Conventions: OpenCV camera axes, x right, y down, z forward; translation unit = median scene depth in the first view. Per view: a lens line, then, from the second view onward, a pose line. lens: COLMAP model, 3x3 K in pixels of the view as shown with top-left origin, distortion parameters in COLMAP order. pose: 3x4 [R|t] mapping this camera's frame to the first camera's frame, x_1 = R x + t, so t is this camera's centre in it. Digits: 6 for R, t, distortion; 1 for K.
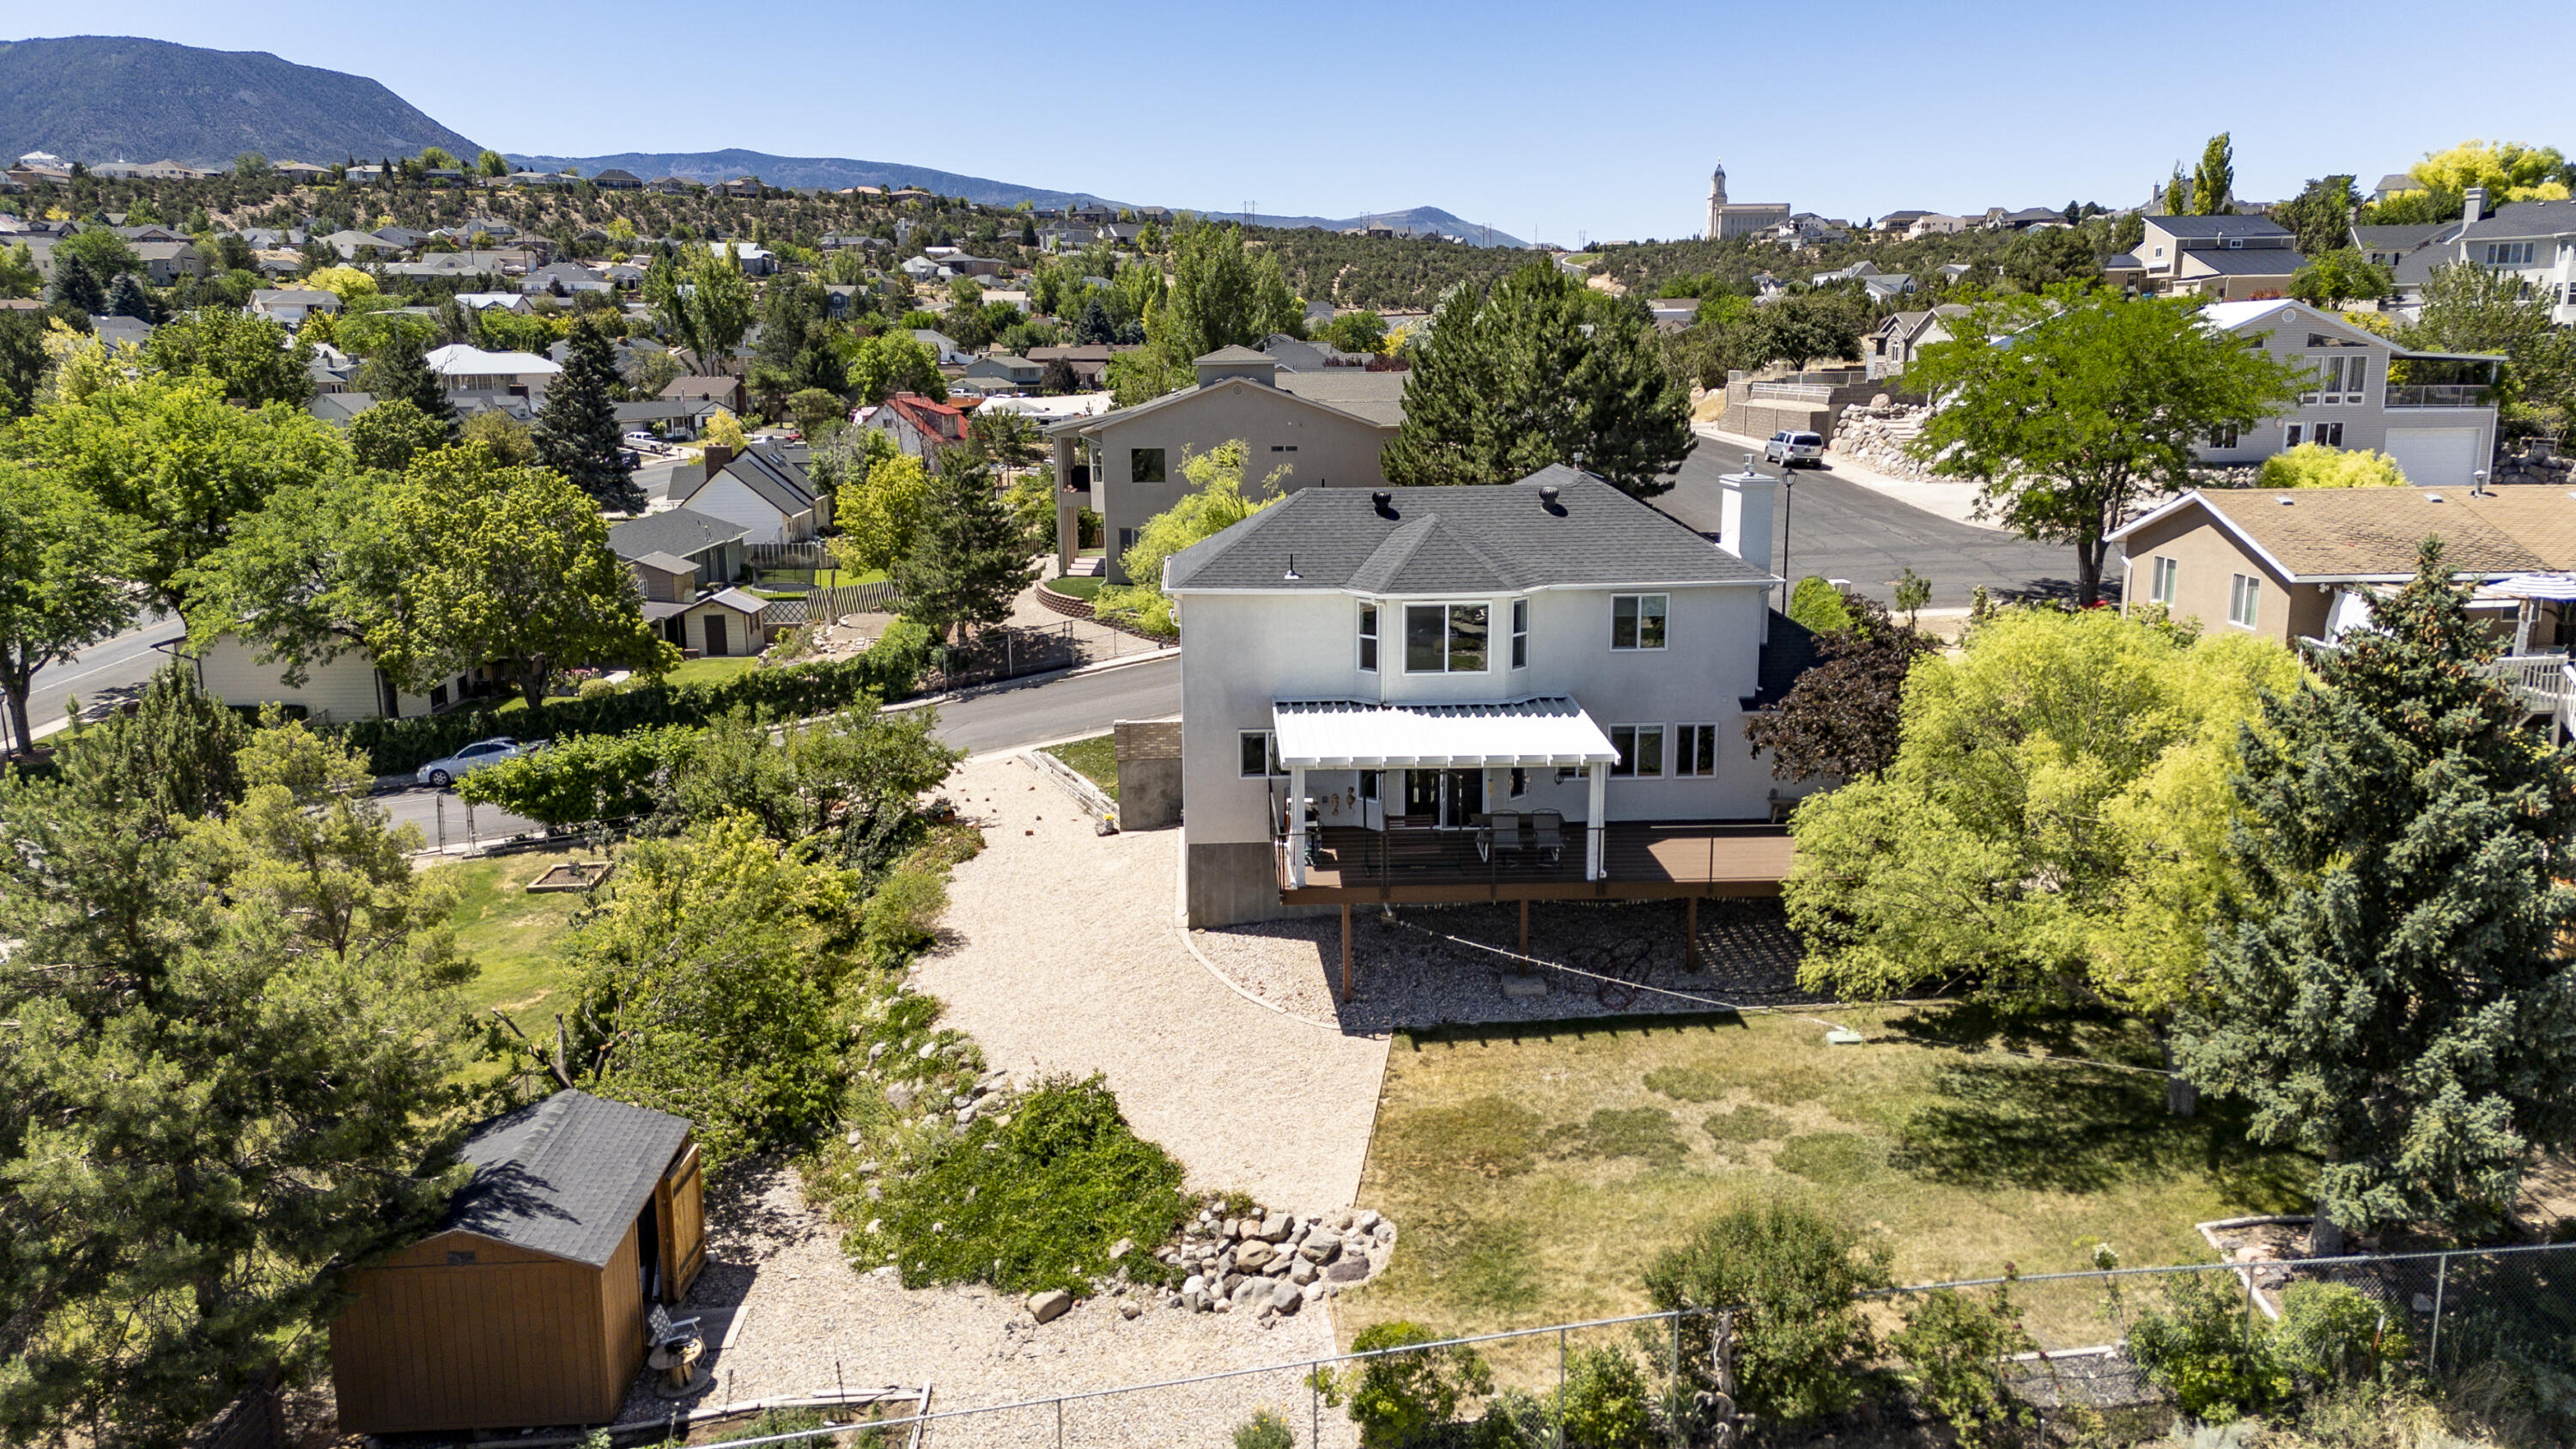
lens RADIAL K [[1884.6, 0, 1298.2], [0, 1884.6, 724.2], [0, 0, 1]] dist [0.091724, -0.095313]
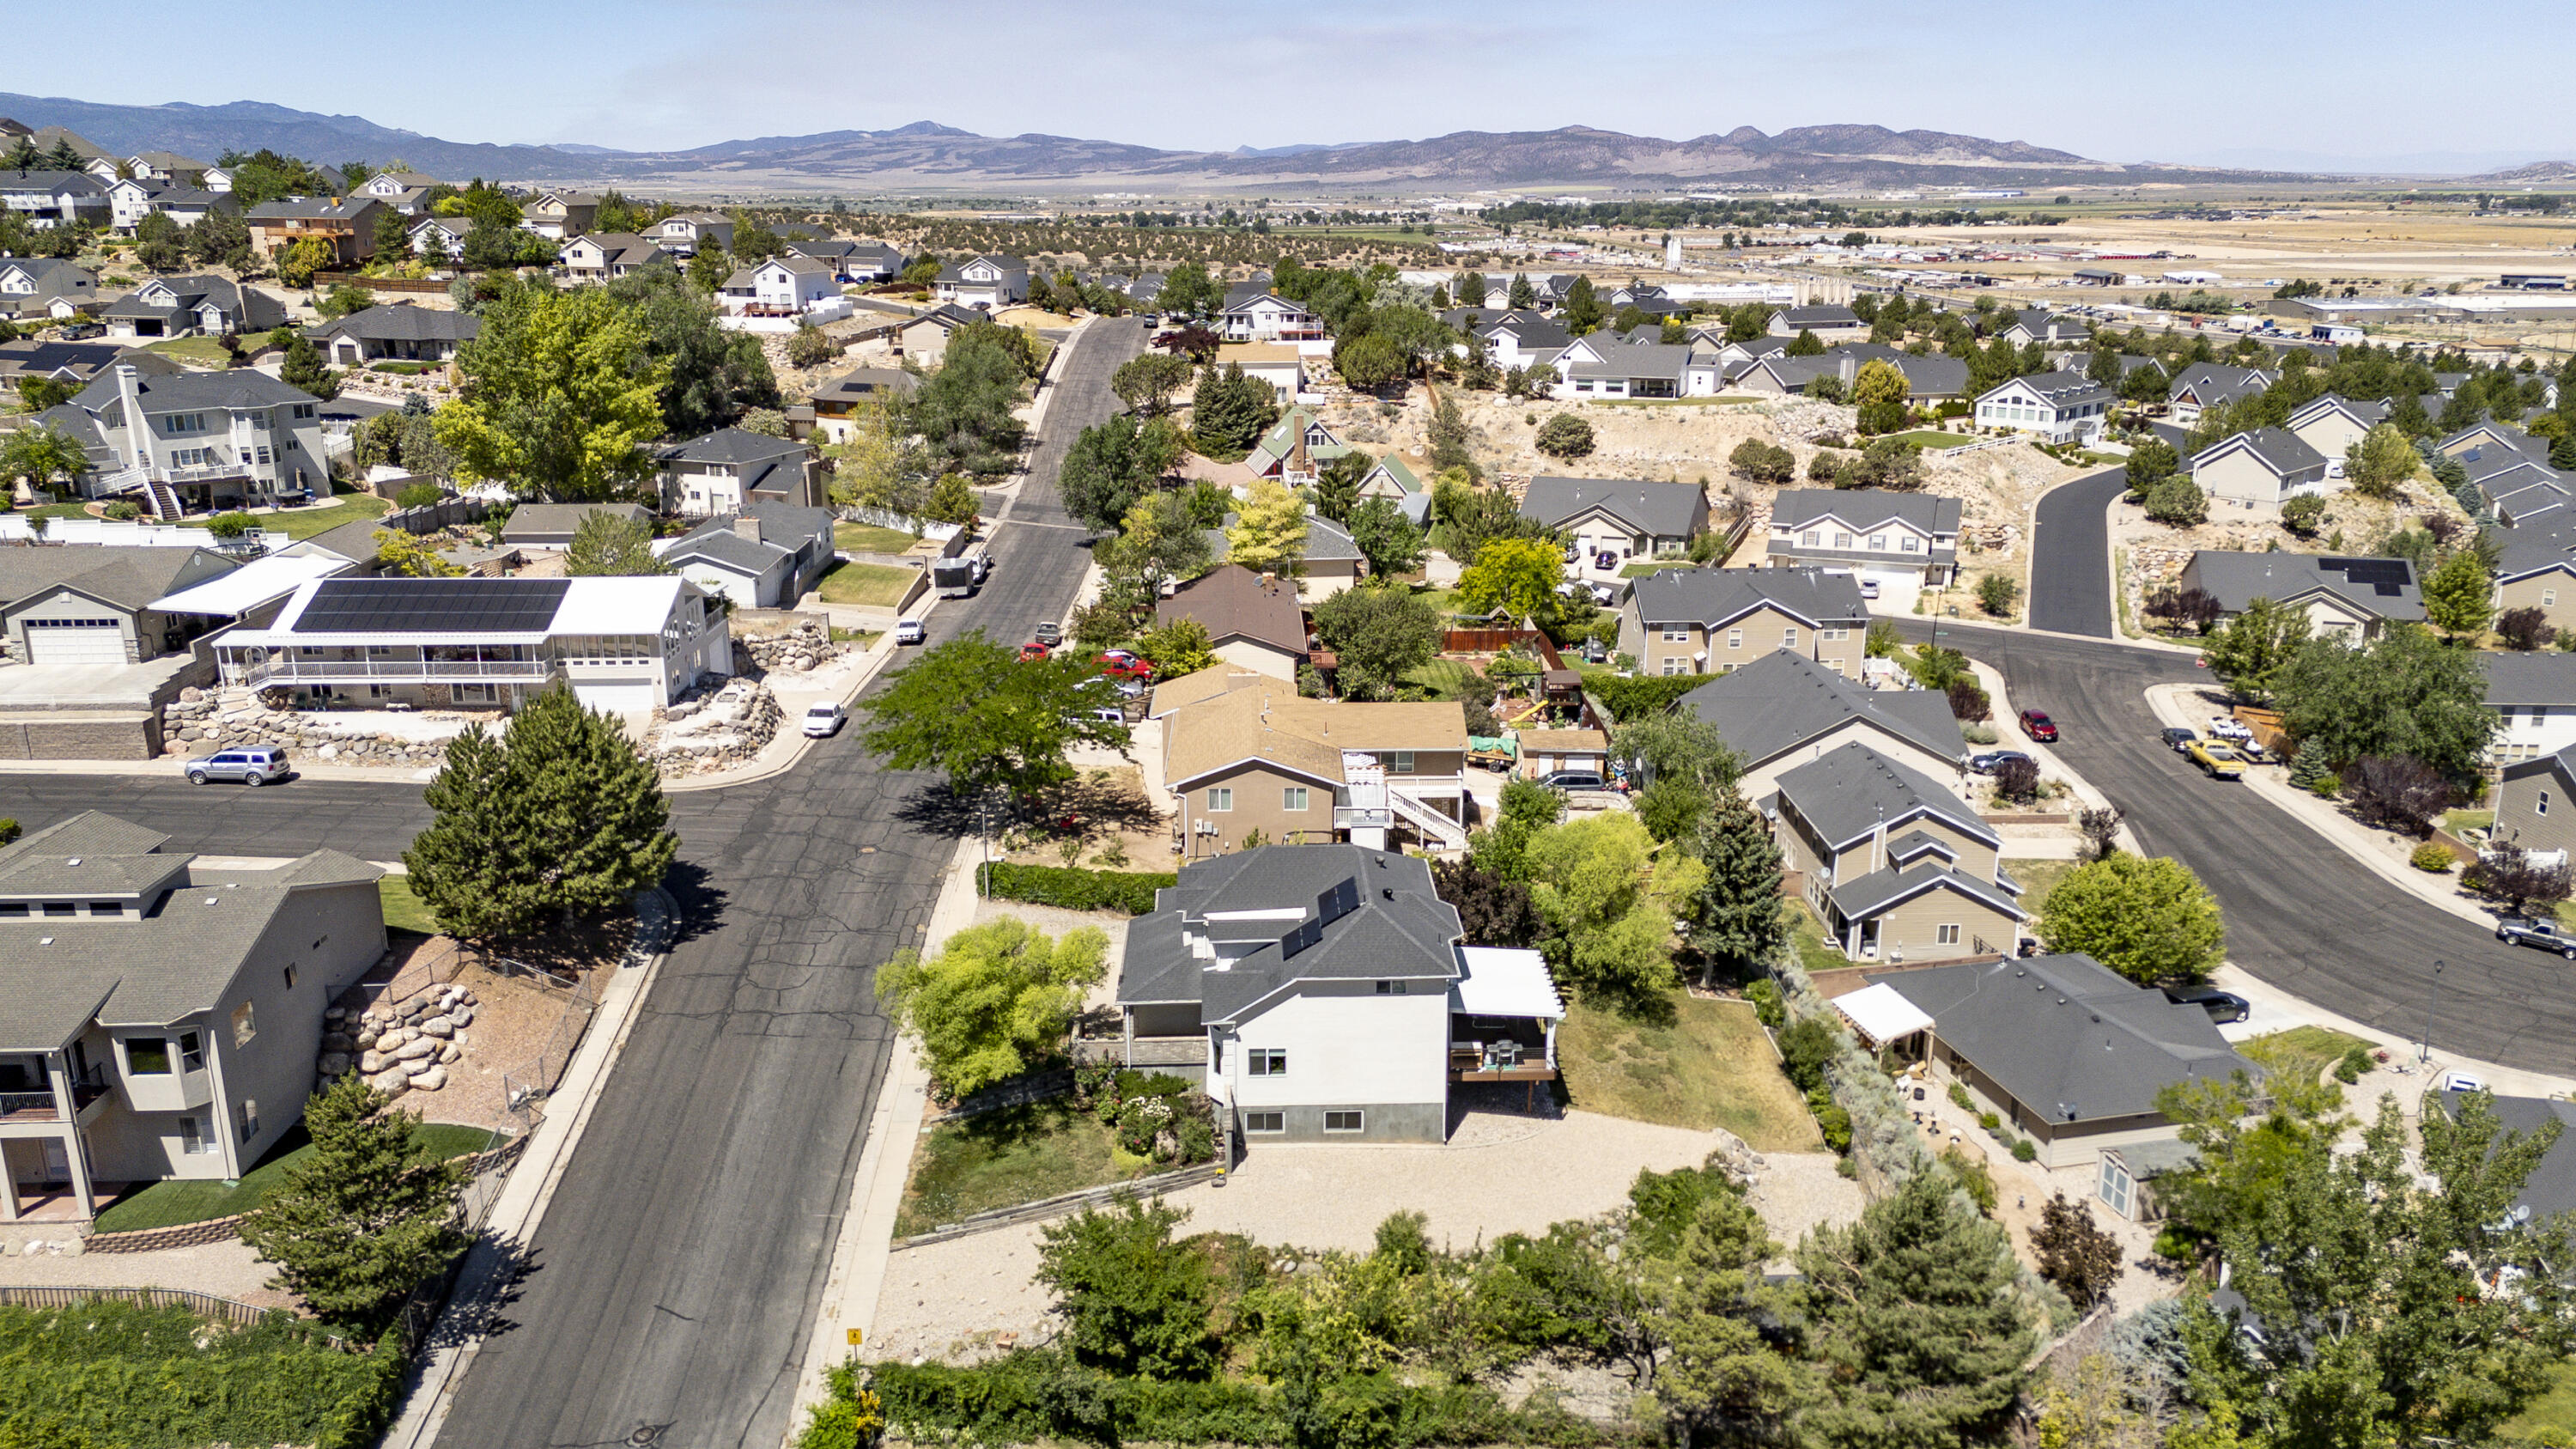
lens RADIAL K [[1884.6, 0, 1298.2], [0, 1884.6, 724.2], [0, 0, 1]] dist [0.091724, -0.095313]
pose [[0.014596, -0.275511, 0.961187, -1.776278], [0.199842, 0.942698, 0.267177, -0.827697], [-0.979719, 0.188186, 0.068818, 0.973162]]
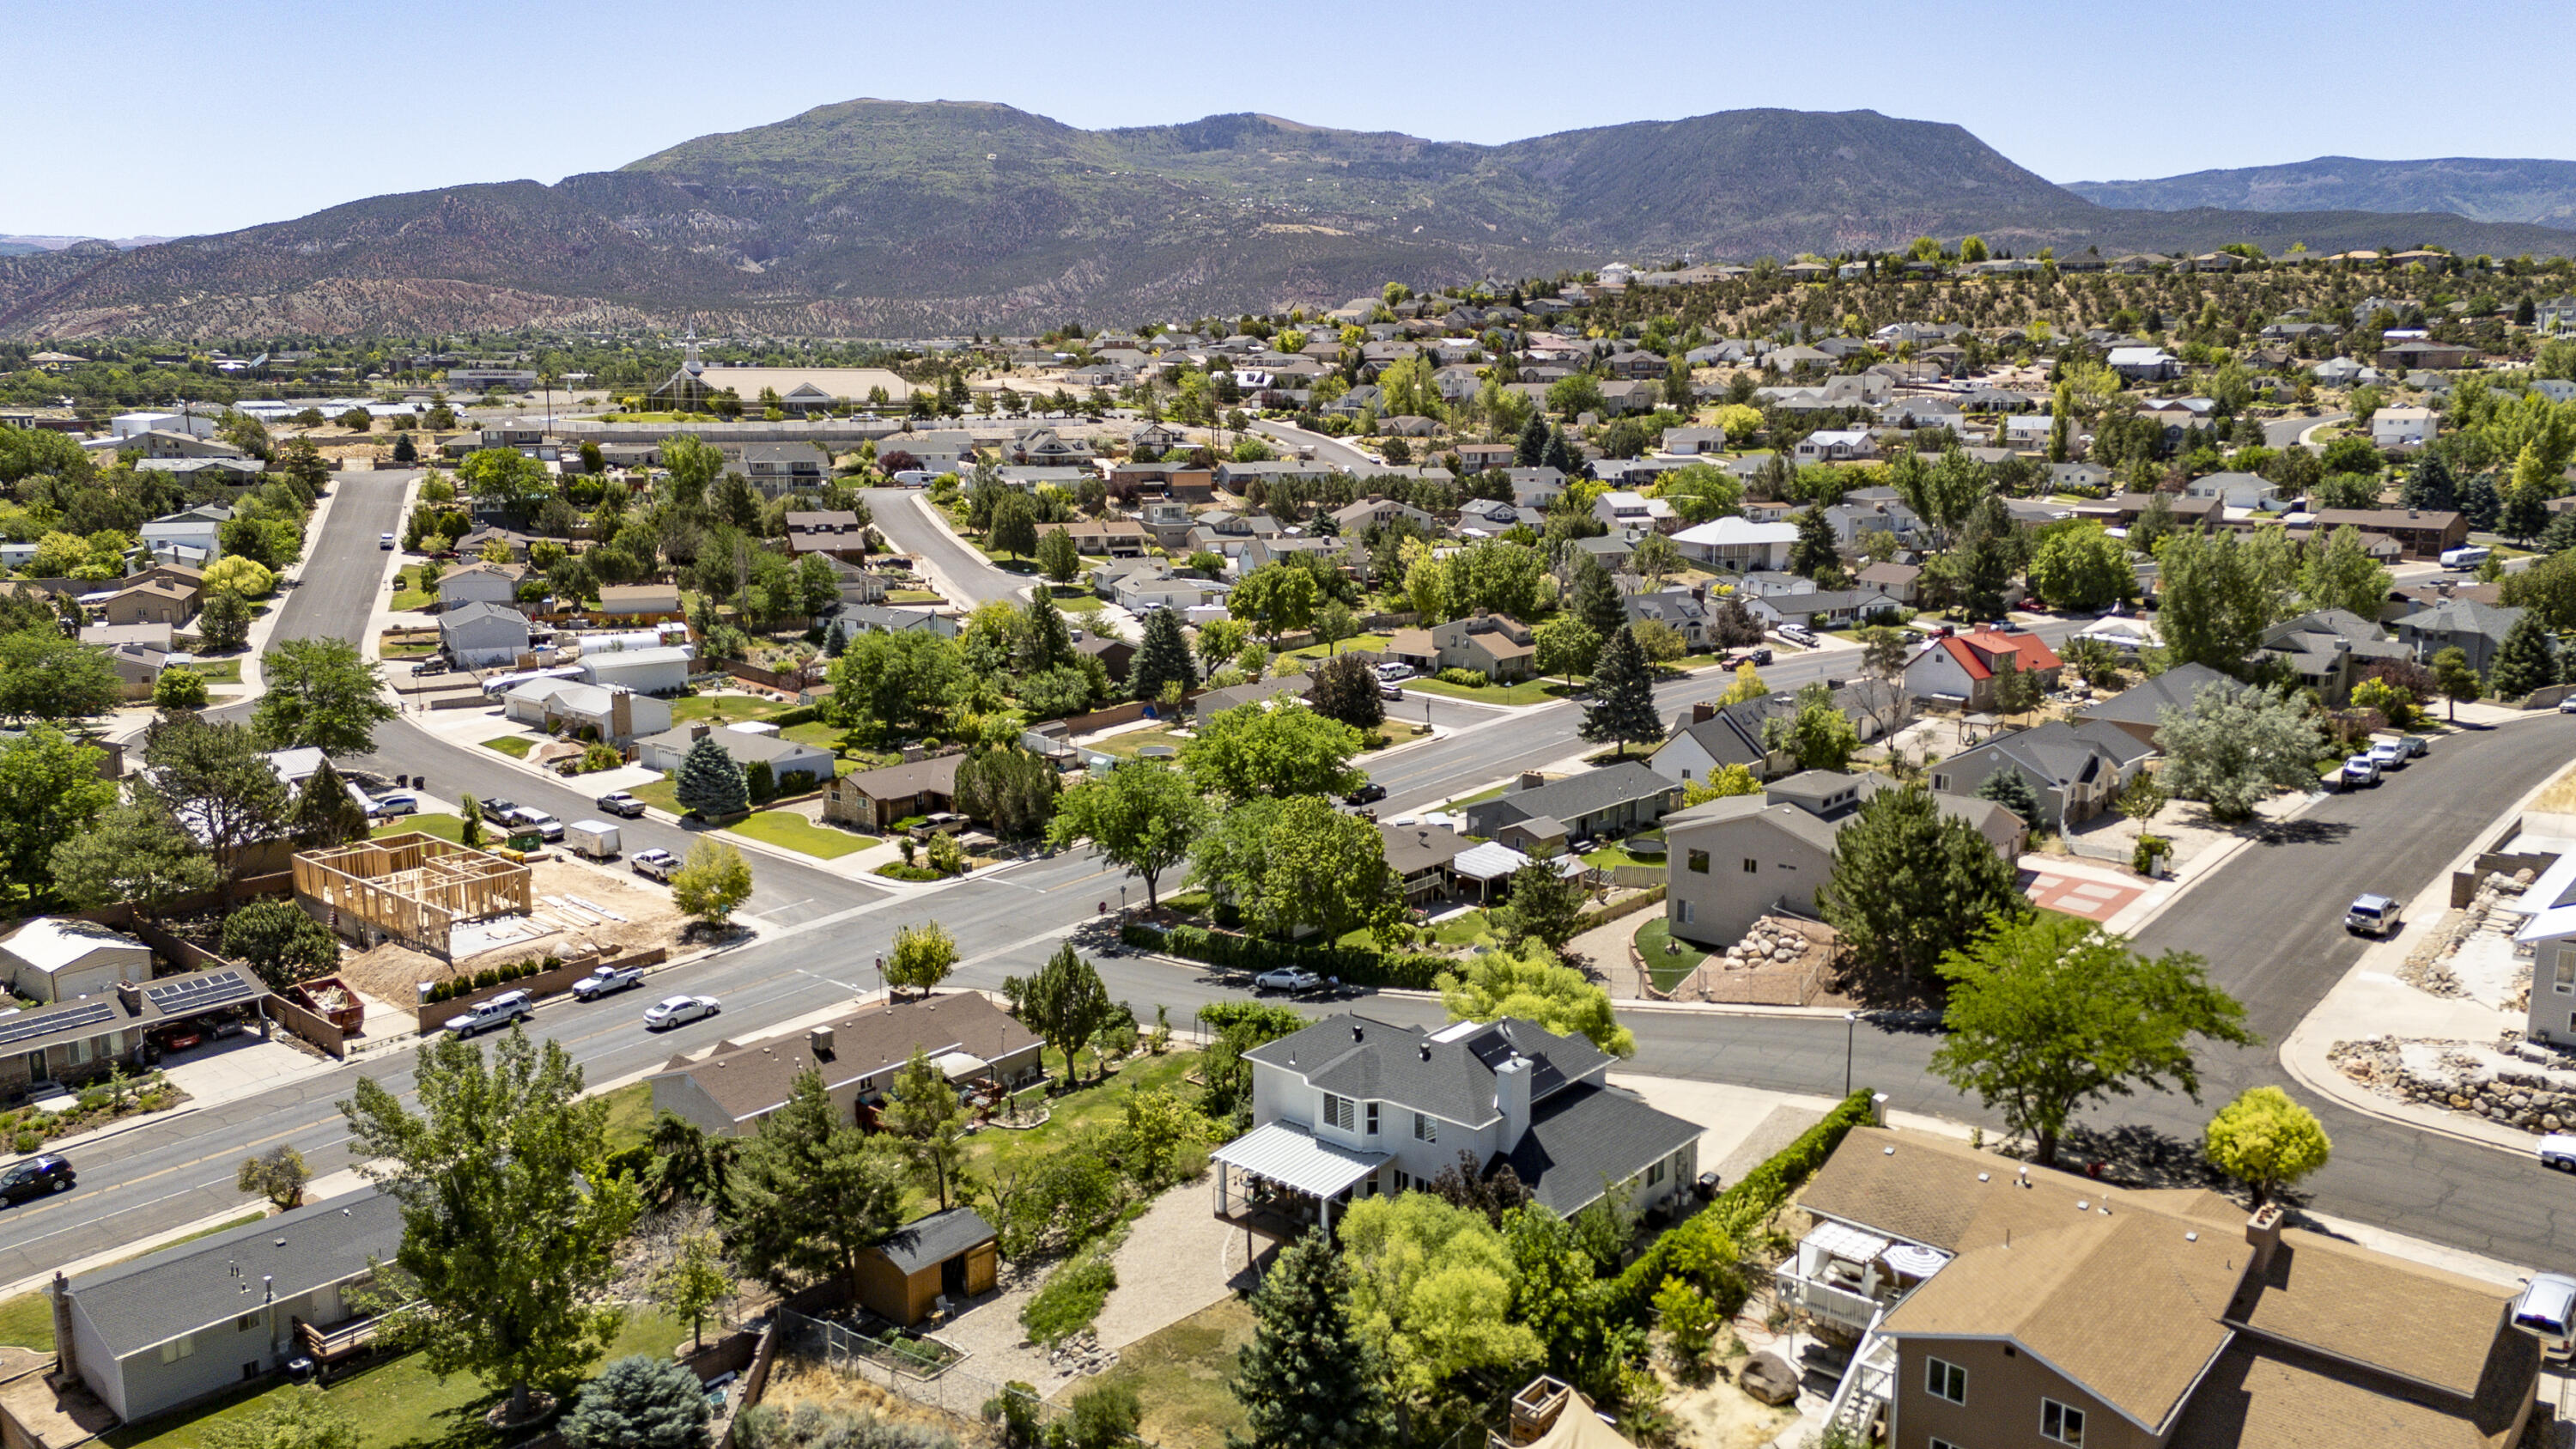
lens RADIAL K [[1884.6, 0, 1298.2], [0, 1884.6, 724.2], [0, 0, 1]] dist [0.091724, -0.095313]
pose [[0.726978, 0.132697, -0.673716, 1.373082], [-0.139717, 0.989210, 0.044075, -0.545297], [0.672296, 0.062088, 0.737674, -0.579418]]
